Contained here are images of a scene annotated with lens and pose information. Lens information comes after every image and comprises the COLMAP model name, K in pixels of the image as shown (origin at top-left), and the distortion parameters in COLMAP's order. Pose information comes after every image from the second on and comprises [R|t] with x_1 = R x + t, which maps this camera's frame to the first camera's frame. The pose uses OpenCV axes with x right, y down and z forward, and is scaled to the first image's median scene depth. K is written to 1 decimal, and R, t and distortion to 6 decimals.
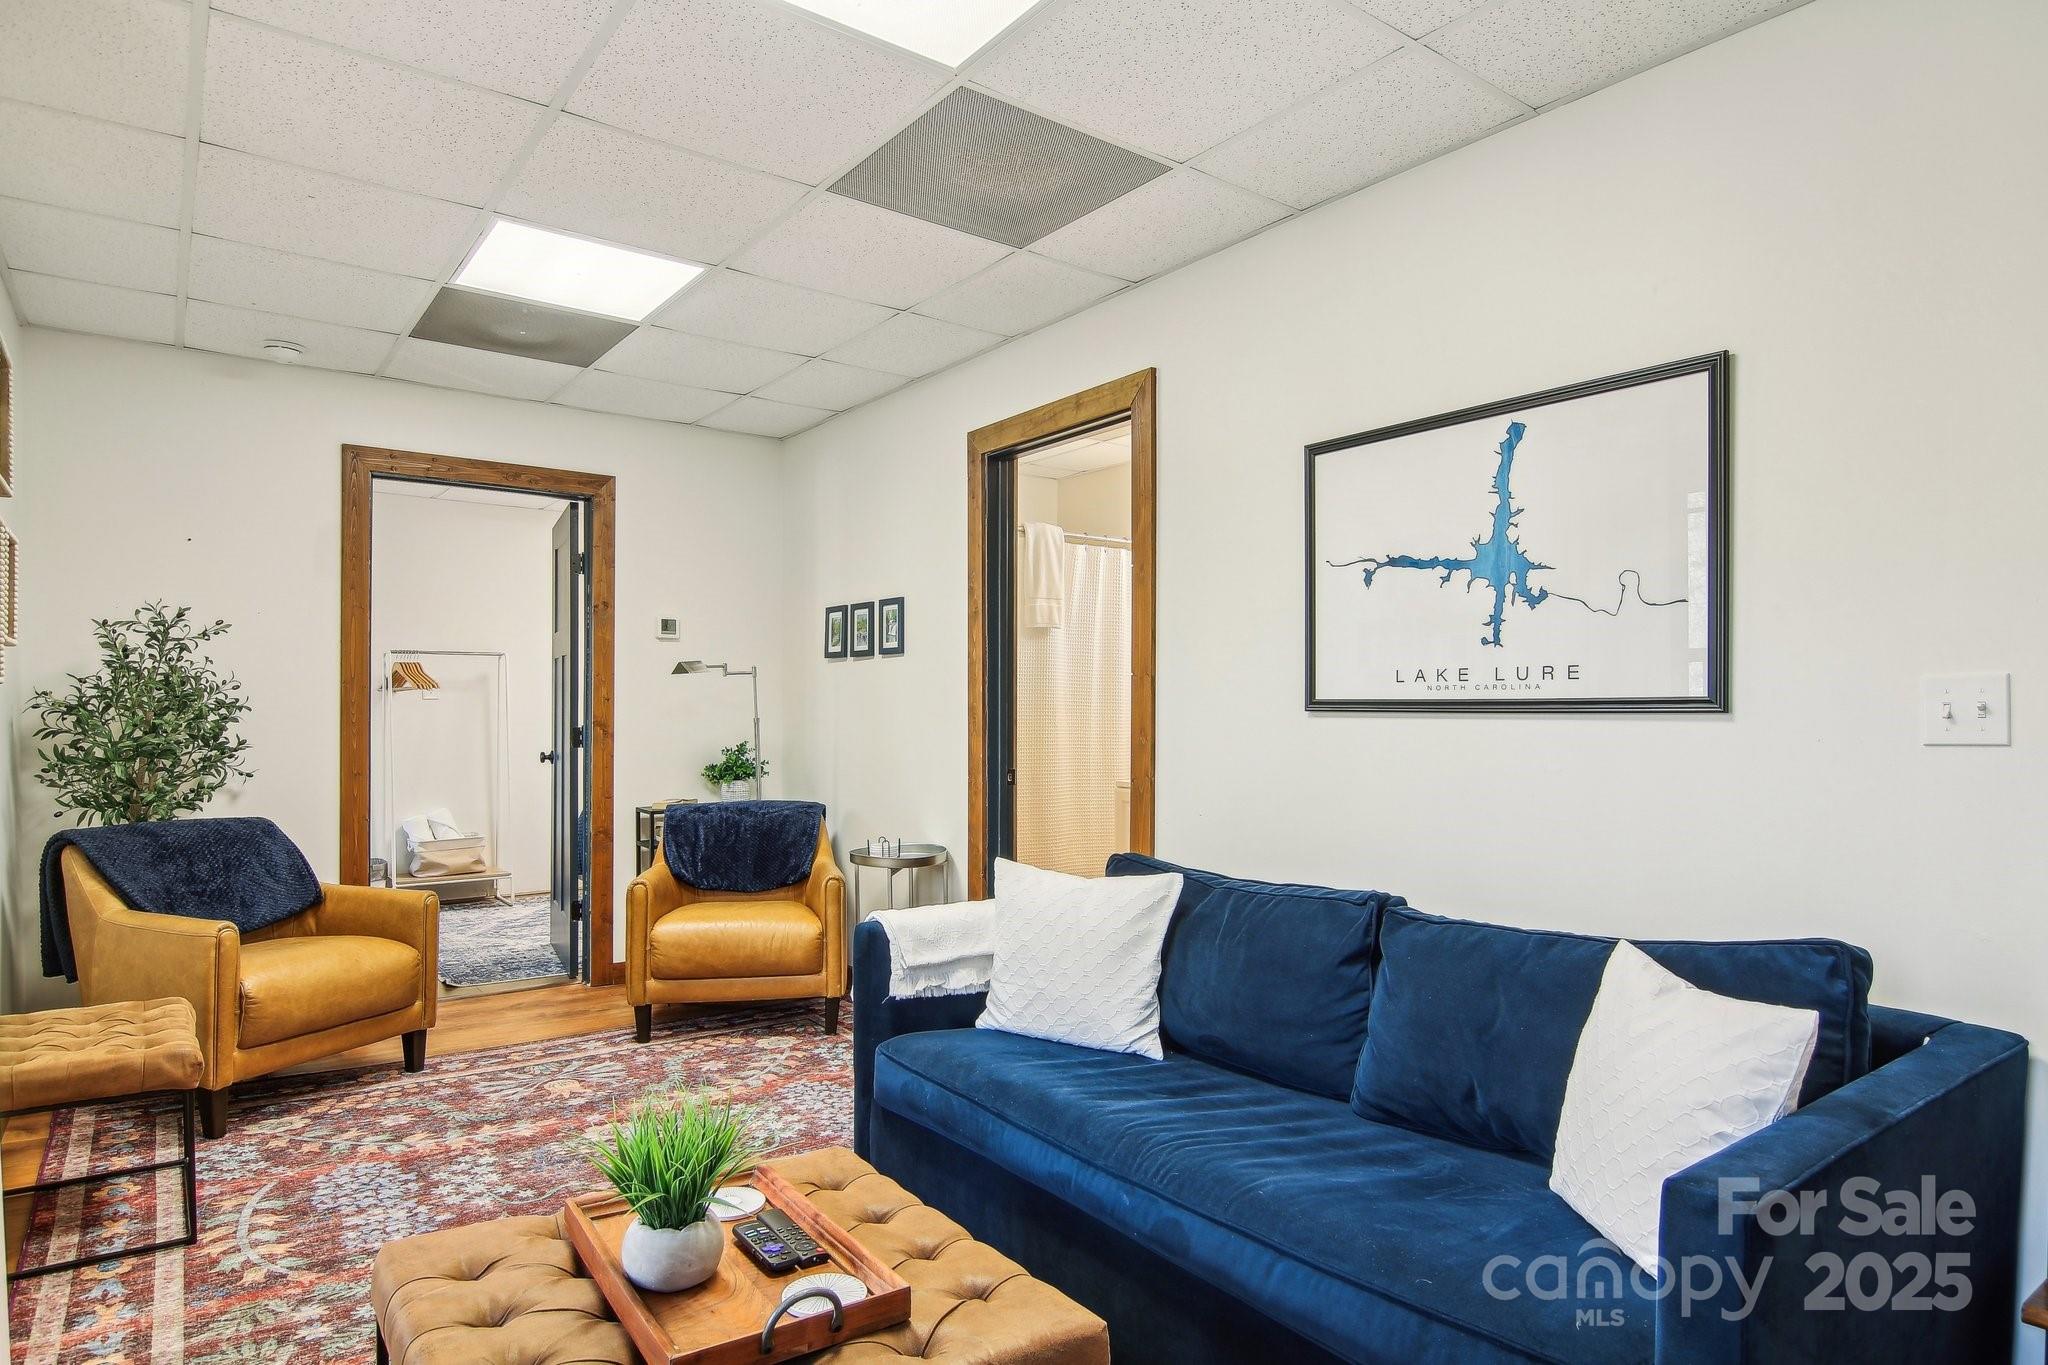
lens RADIAL K [[1131.4, 0, 935.3], [0, 1131.4, 734.1], [0, 0, 1]] dist [0.004491, -0.022240]
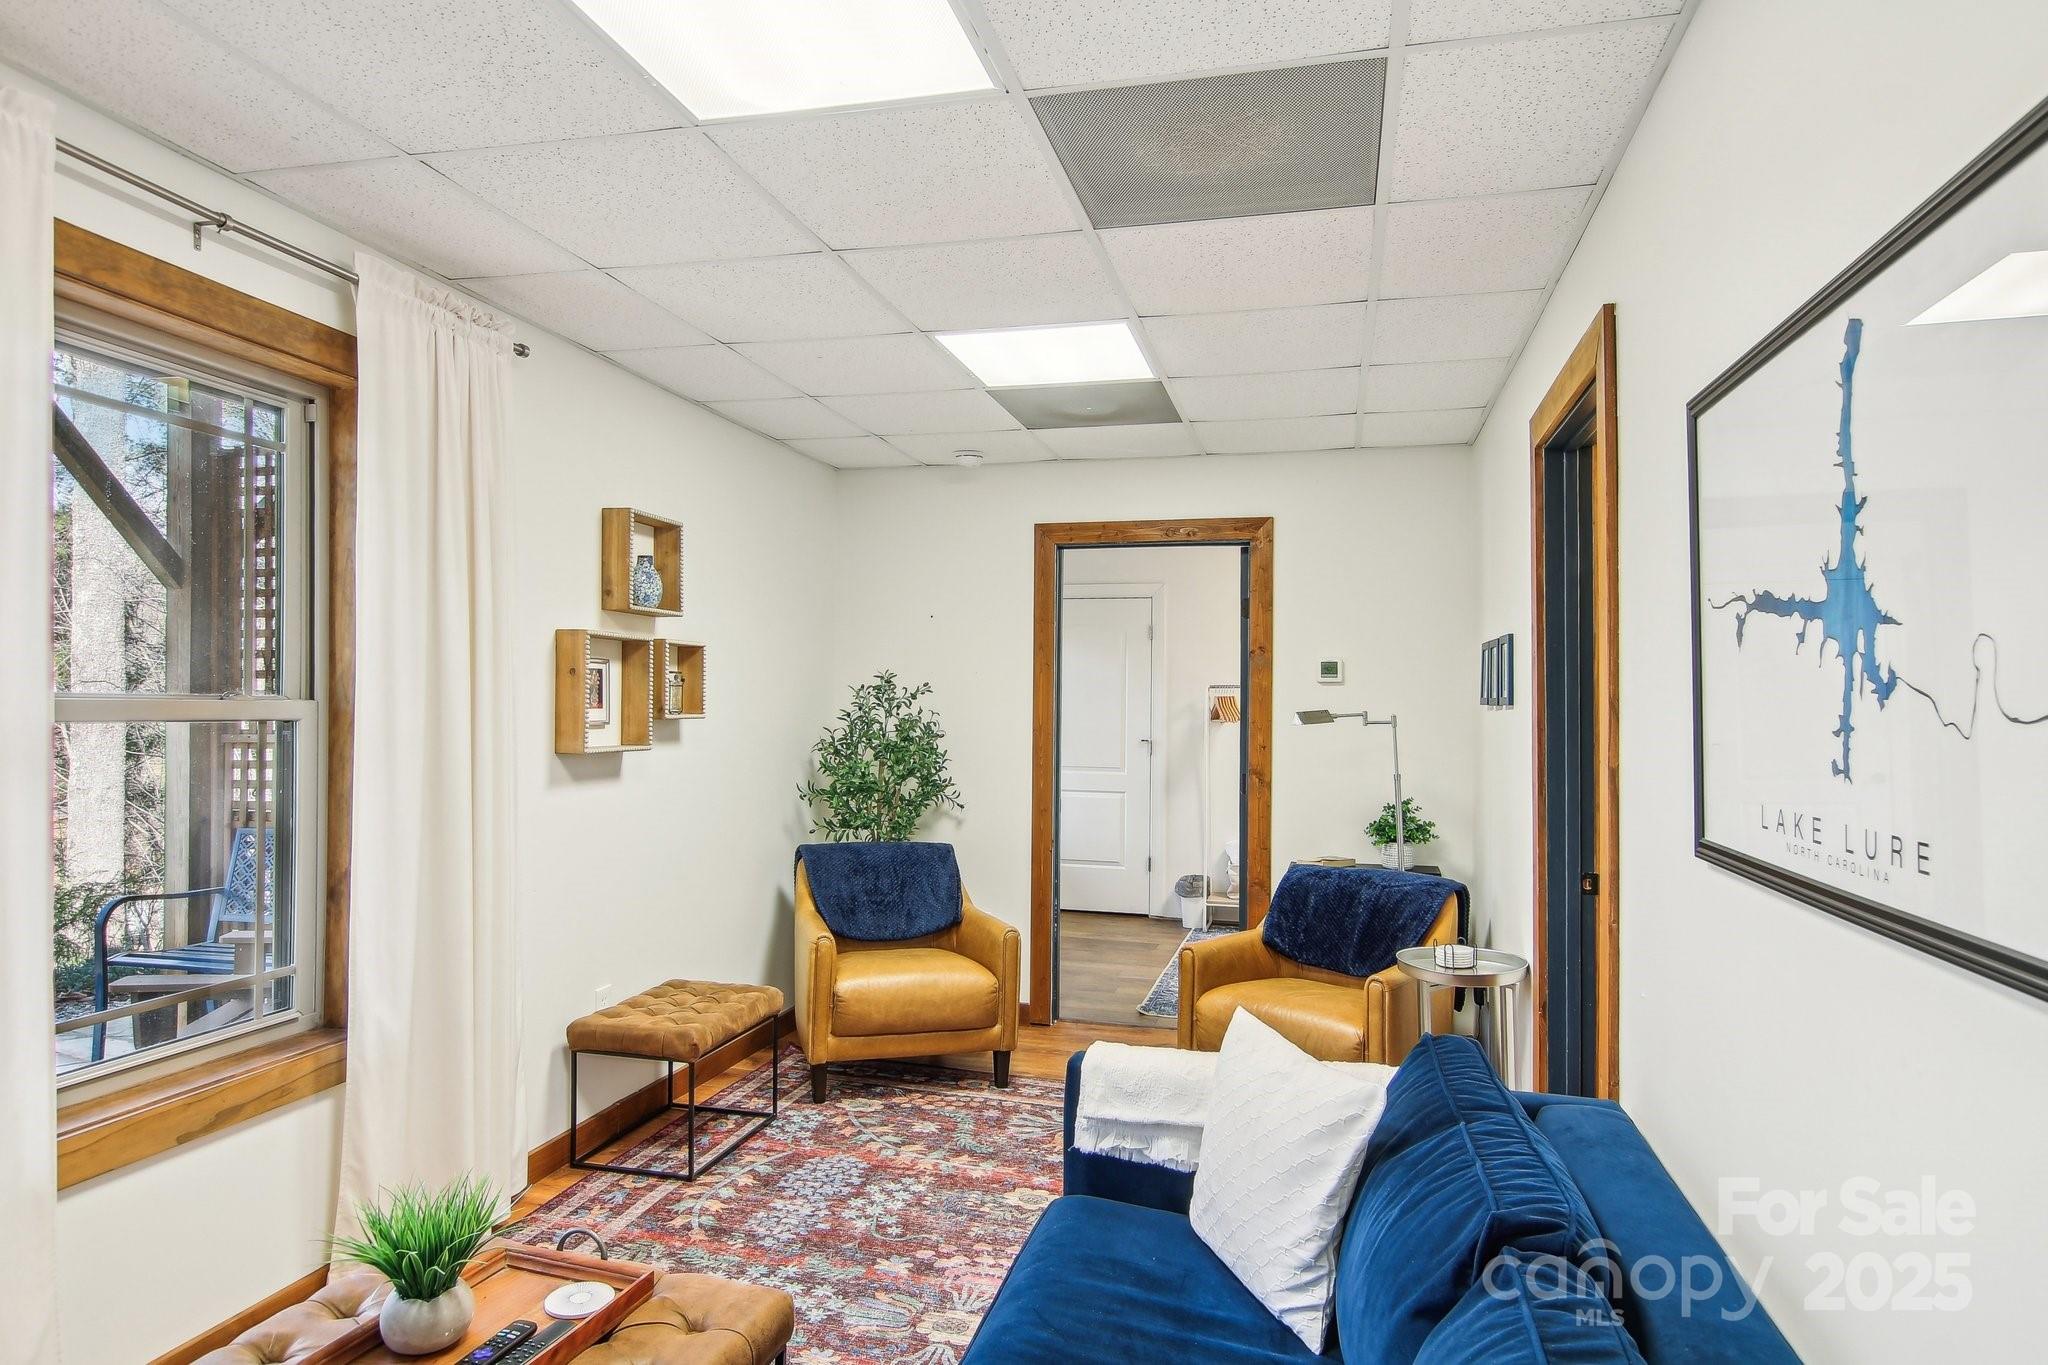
lens RADIAL K [[1138.2, 0, 1028.2], [0, 1138.2, 700.7], [0, 0, 1]] dist [0.003326, -0.022580]
pose [[0.660828, -0.001453, -0.750536, 0.496703], [-0.021129, 0.999566, -0.020538, -0.074784], [0.750240, 0.029430, 0.660510, 0.330922]]
